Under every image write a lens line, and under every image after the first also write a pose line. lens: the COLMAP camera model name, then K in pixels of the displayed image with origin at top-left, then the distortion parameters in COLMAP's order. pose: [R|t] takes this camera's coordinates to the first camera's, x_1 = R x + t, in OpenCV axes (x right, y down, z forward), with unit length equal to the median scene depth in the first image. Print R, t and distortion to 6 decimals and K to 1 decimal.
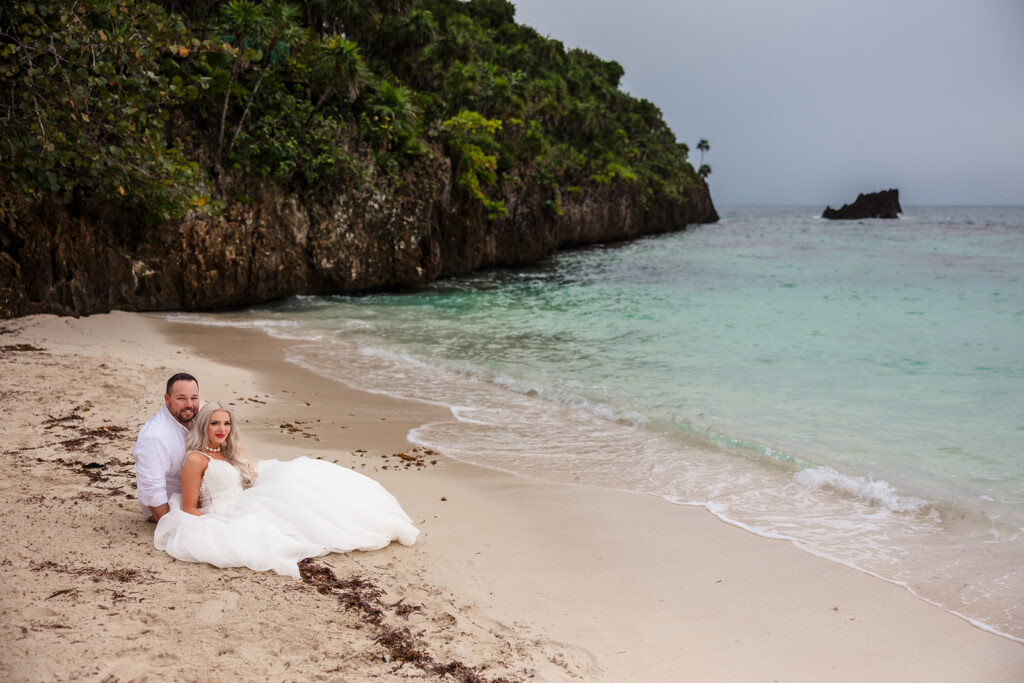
lens RADIAL K [[1016.1, 0, 512.0], [0, 1016.1, 341.5], [0, 0, 1]] dist [-0.006979, -0.005471]
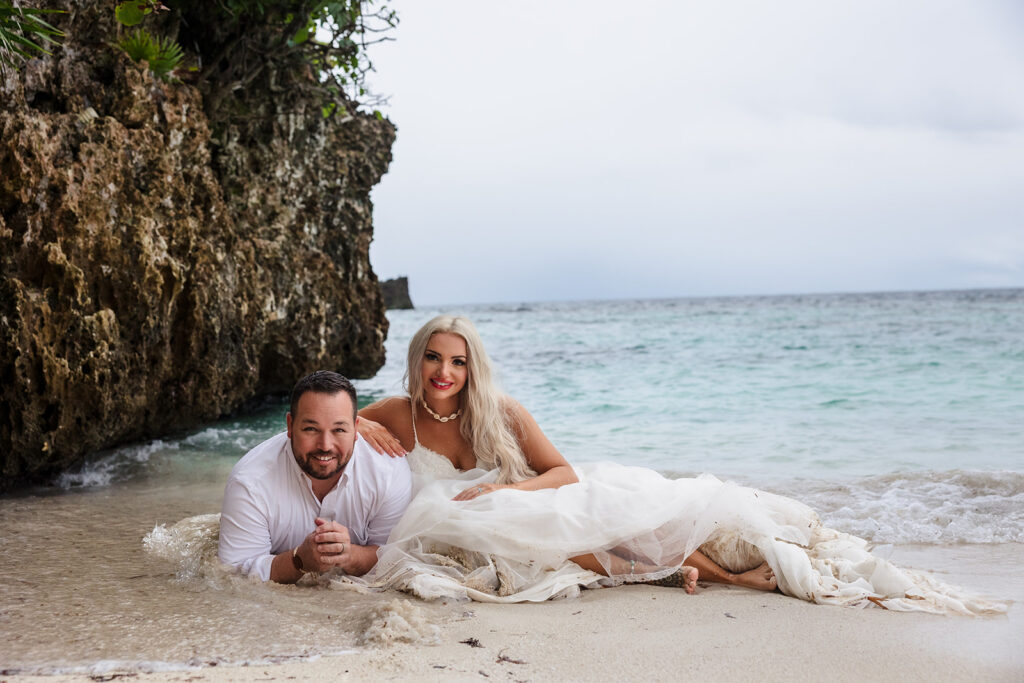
lens RADIAL K [[1232.6, 0, 512.0], [0, 1232.6, 341.5], [0, 0, 1]] dist [-0.001653, -0.009909]
pose [[0.870426, -0.038308, 0.490807, -0.312256], [0.091209, 0.992257, -0.084308, -0.024689], [-0.483776, 0.118150, 0.867180, 0.611347]]
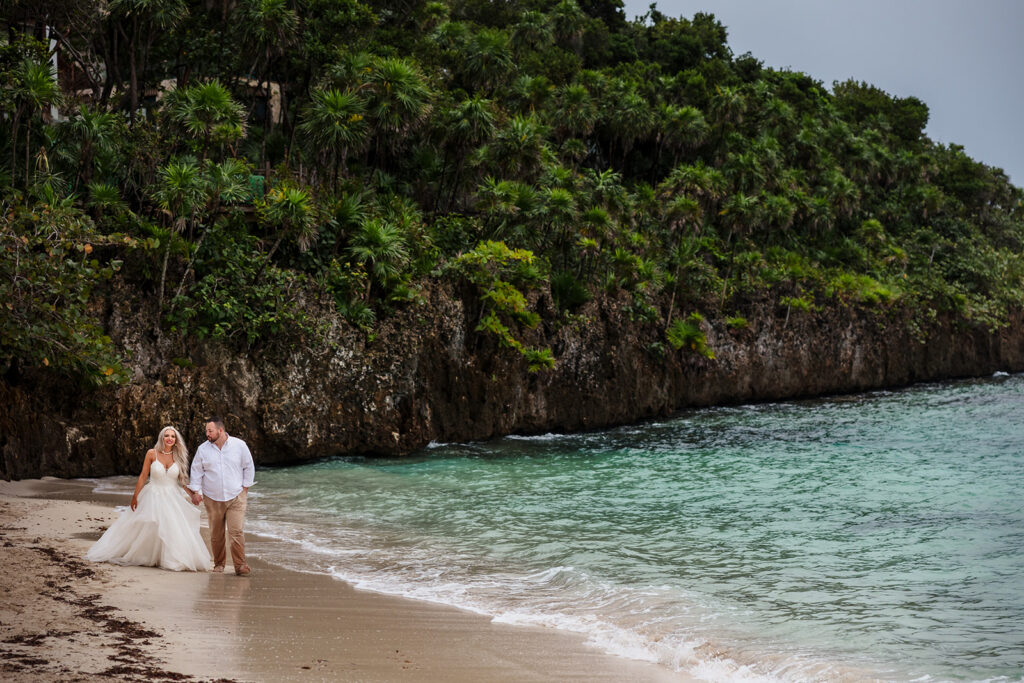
lens RADIAL K [[1946.2, 0, 512.0], [0, 1946.2, 341.5], [0, 0, 1]] dist [0.013397, -0.145681]
pose [[0.981268, -0.024717, -0.191054, 0.358068], [0.000051, 0.991768, -0.128044, 0.069289], [0.192646, 0.125636, 0.973192, -0.668022]]
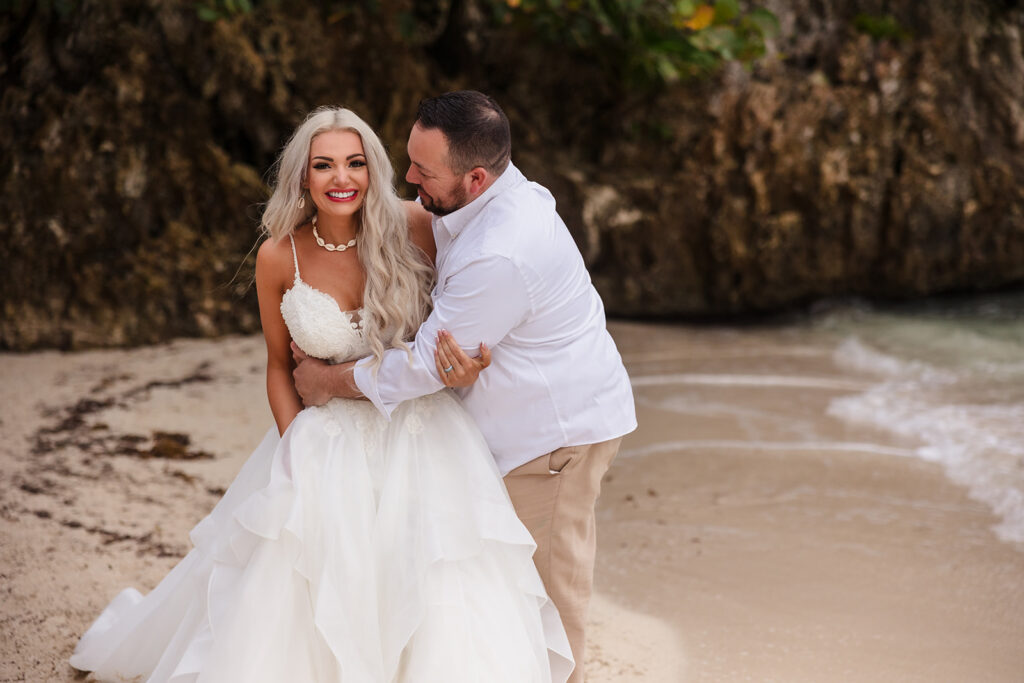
lens RADIAL K [[1946.2, 0, 512.0], [0, 1946.2, 341.5], [0, 0, 1]] dist [0.013397, -0.145681]
pose [[0.888660, 0.043742, -0.456476, -0.044963], [-0.043572, 0.998991, 0.010904, -0.022587], [0.456492, 0.010200, 0.889669, 0.267303]]
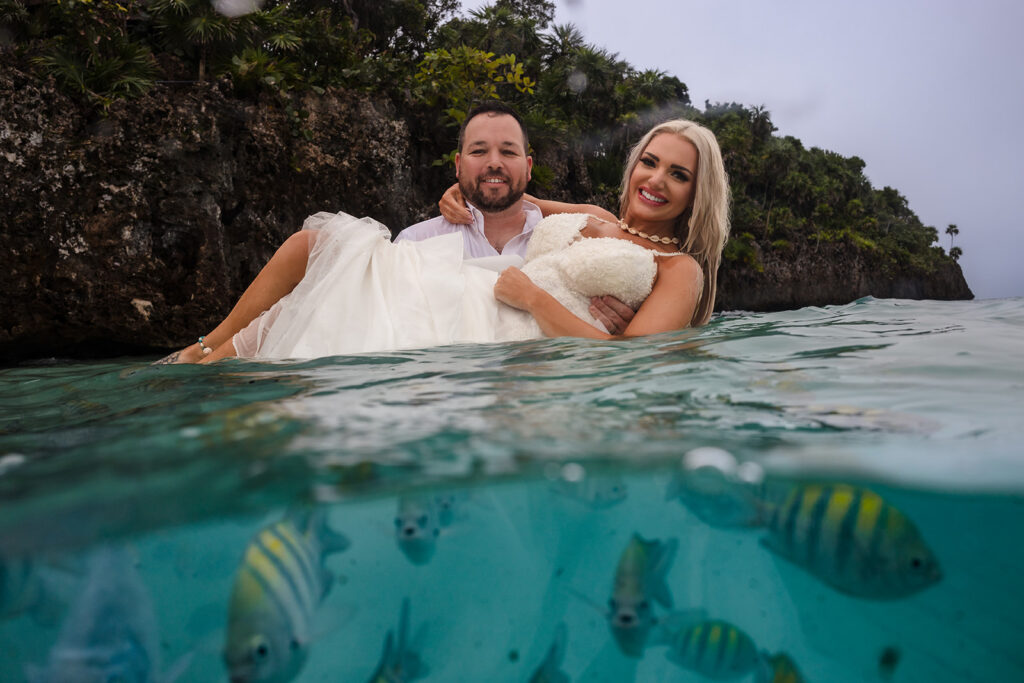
lens RADIAL K [[694.3, 0, 512.0], [0, 694.3, 341.5], [0, 0, 1]] dist [-0.094844, 0.000009]
pose [[0.915924, -0.046596, -0.398638, 0.174897], [0.006213, 0.994765, -0.102000, -0.028752], [0.401304, 0.090947, 0.911419, 0.890458]]
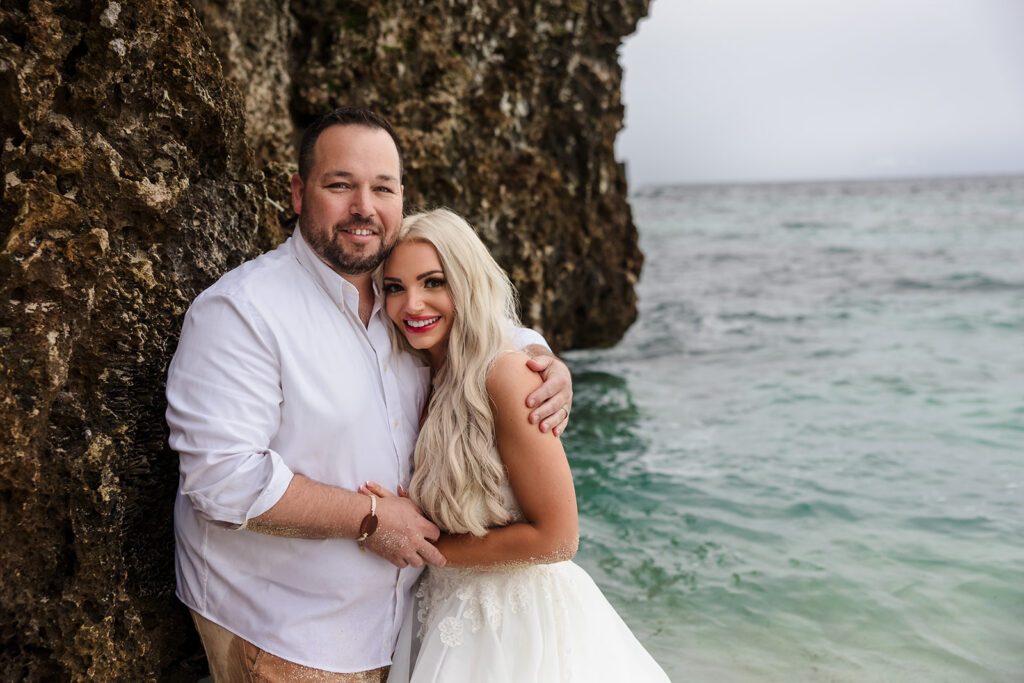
lens RADIAL K [[1065.6, 0, 512.0], [0, 1065.6, 341.5], [0, 0, 1]] dist [-0.009364, -0.006595]
pose [[0.946970, -0.070959, 0.313388, -0.221975], [0.069315, 0.997460, 0.016398, -0.068579], [-0.313756, 0.006194, 0.949484, 0.838883]]
